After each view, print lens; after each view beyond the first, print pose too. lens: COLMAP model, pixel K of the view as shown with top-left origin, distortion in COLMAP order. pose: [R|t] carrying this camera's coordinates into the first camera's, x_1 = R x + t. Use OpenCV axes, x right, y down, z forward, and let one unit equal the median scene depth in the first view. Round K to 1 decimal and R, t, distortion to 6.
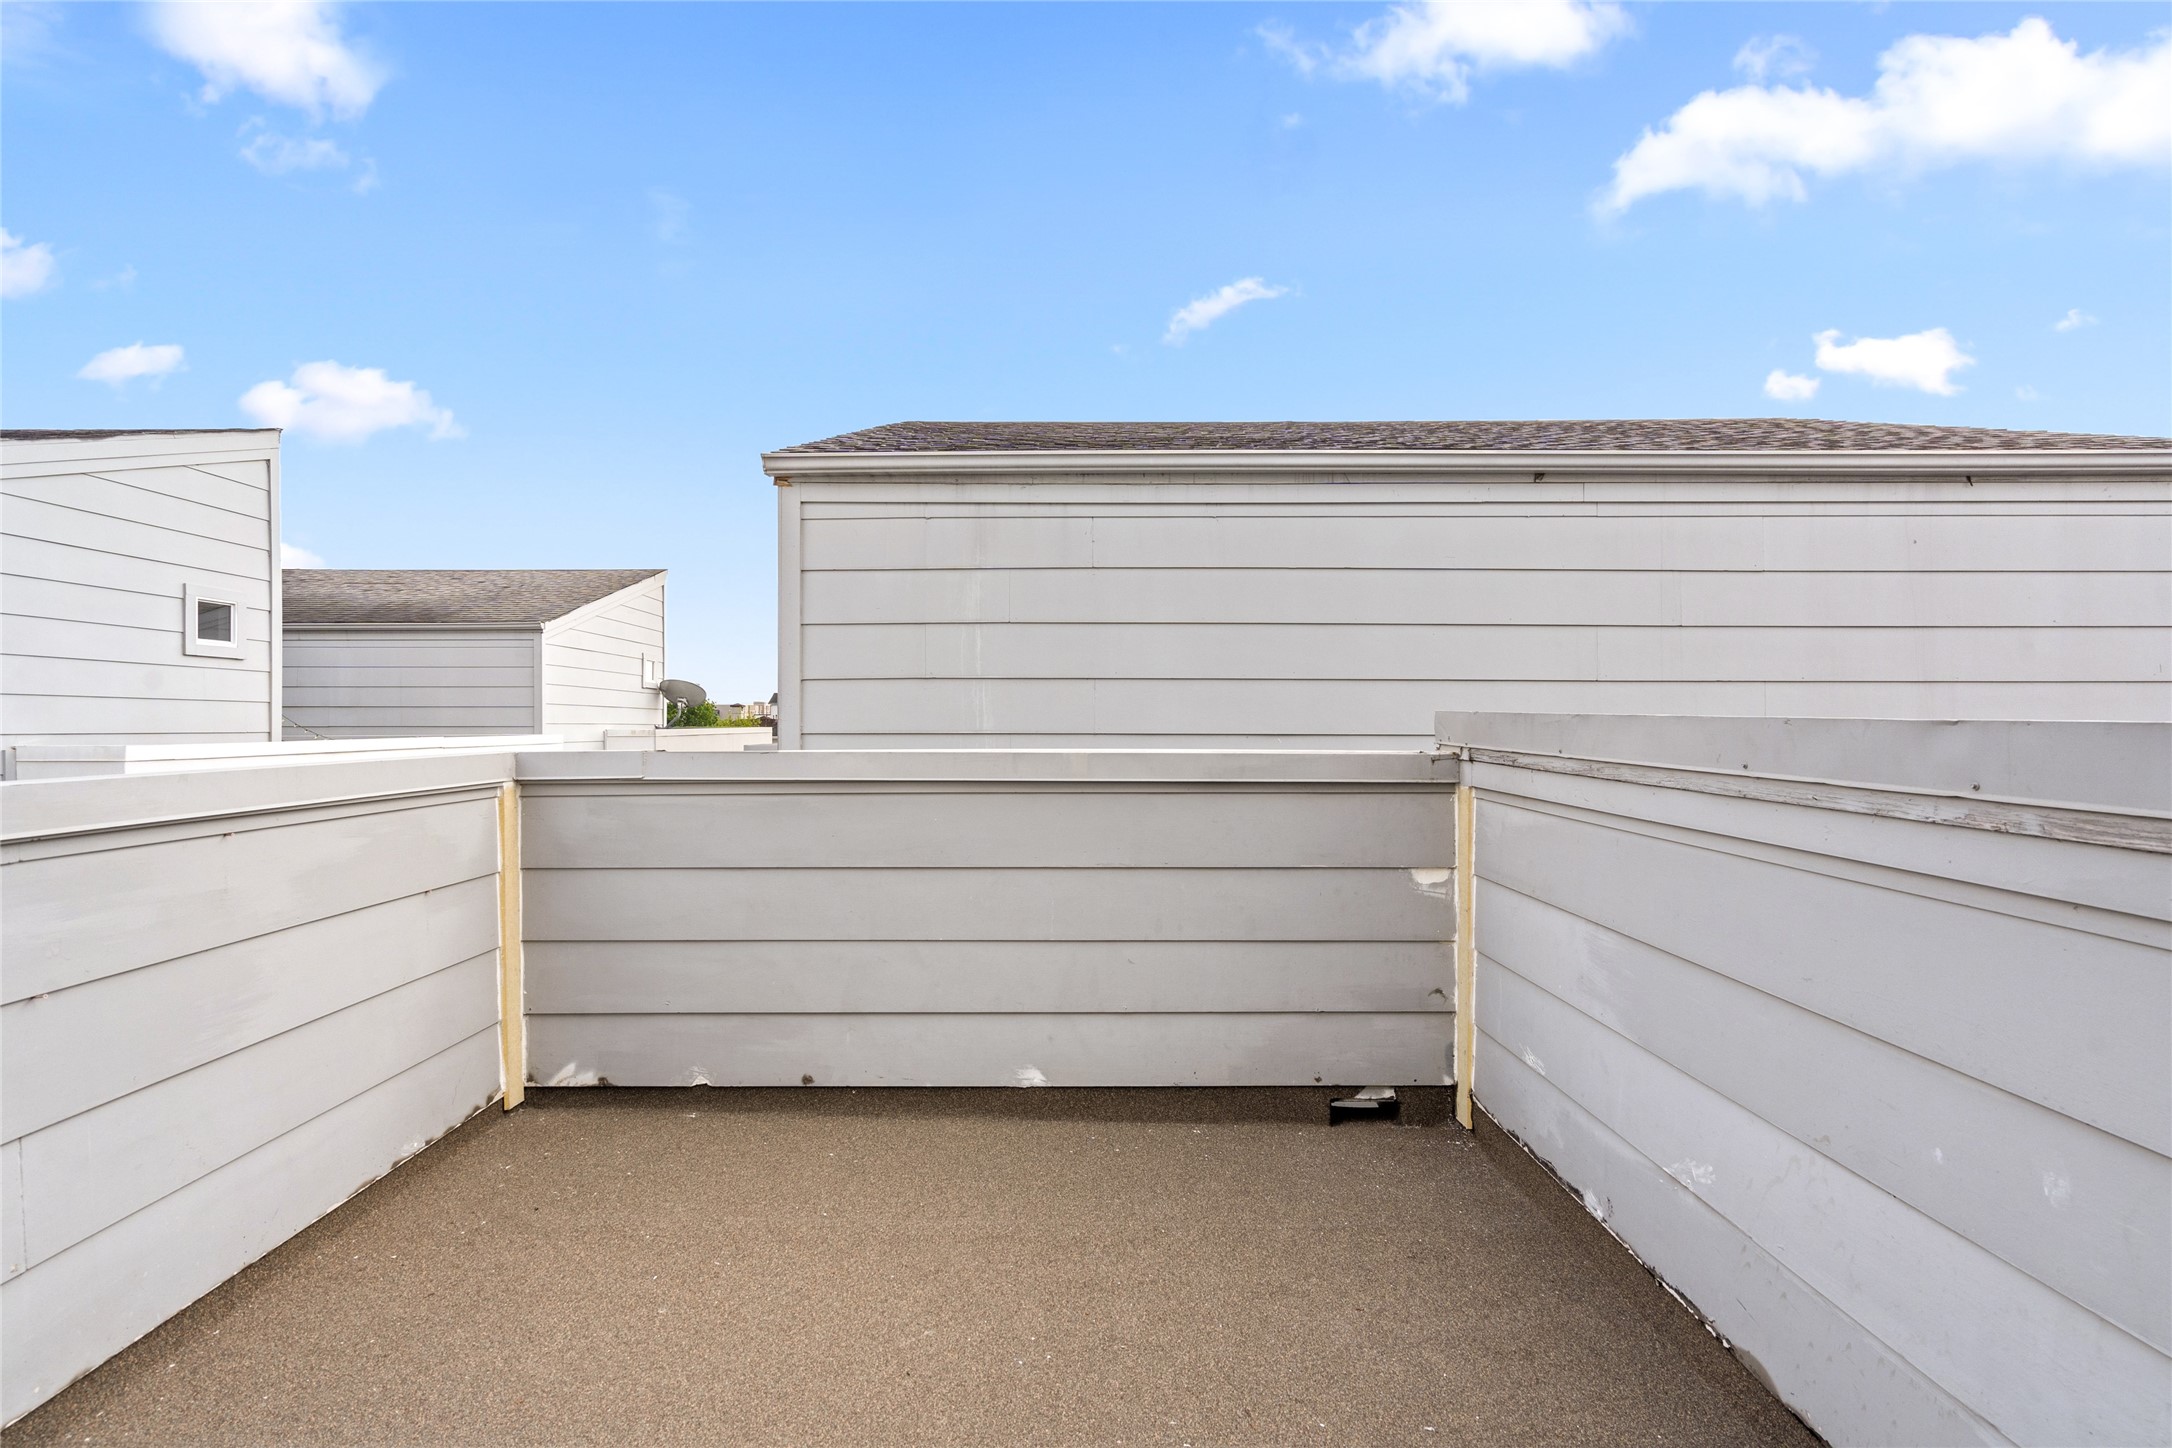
lens RADIAL K [[999.8, 0, 1075.7], [0, 999.8, 736.9], [0, 0, 1]] dist [-0.001940, -0.000775]
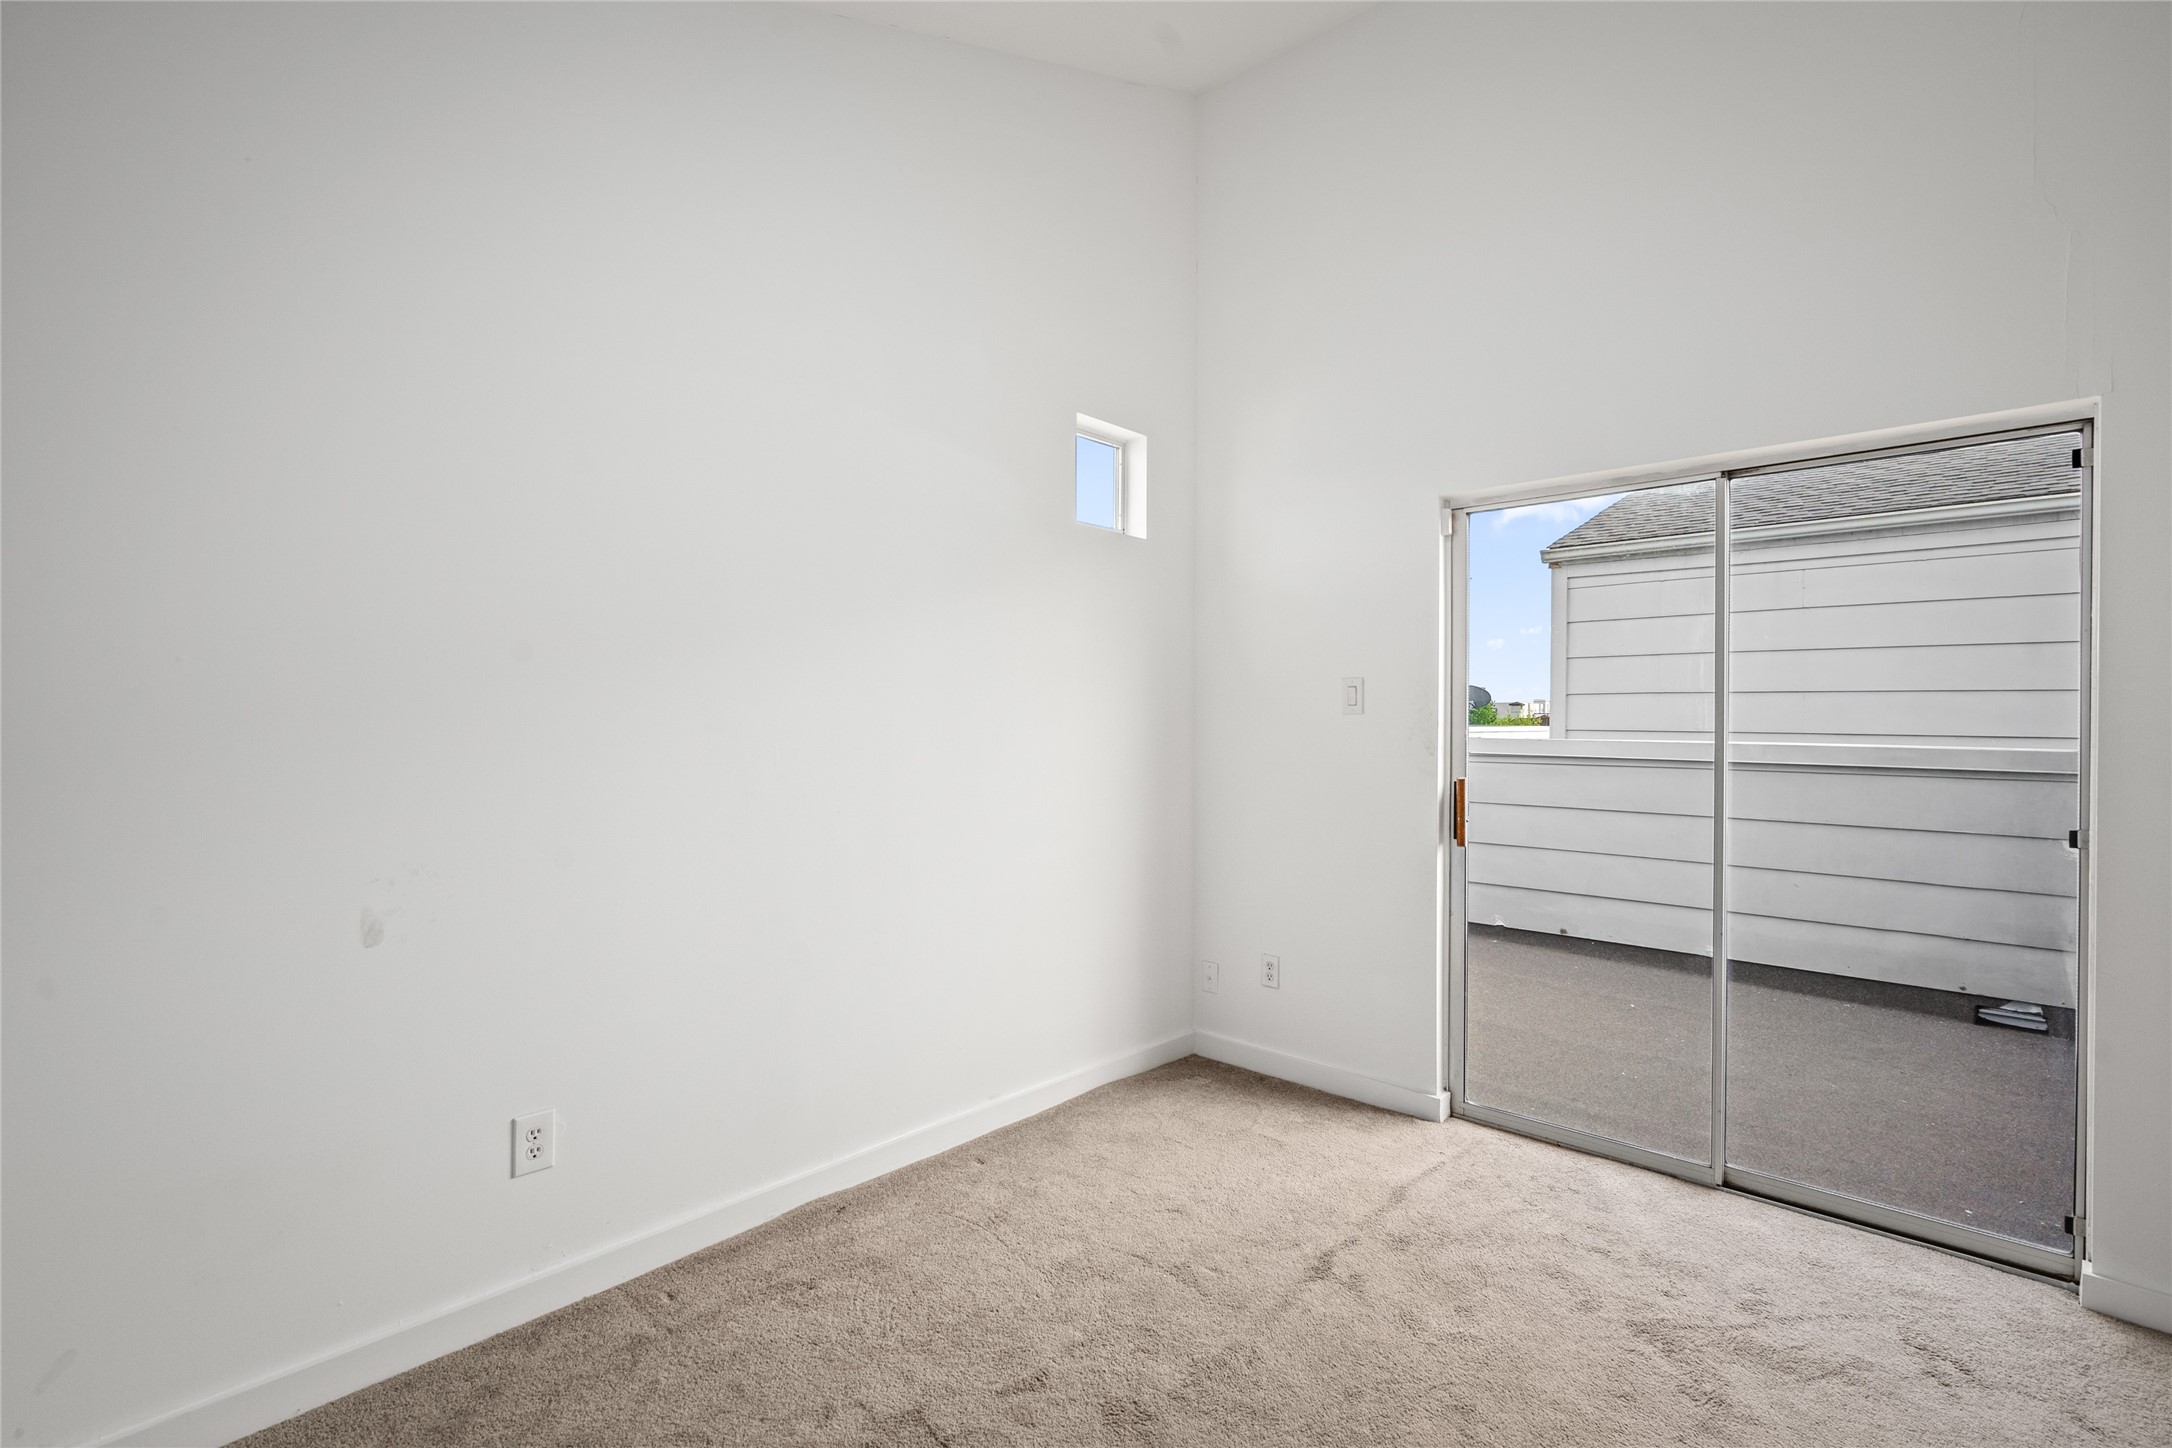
lens RADIAL K [[999.8, 0, 1073.0], [0, 999.8, 714.3], [0, 0, 1]] dist [-0.001940, -0.000775]
pose [[0.736028, 0.004667, -0.676935, 0.253285], [-0.018619, 0.999737, -0.013353, 0.009206], [0.676695, 0.022432, 0.735922, -0.784276]]
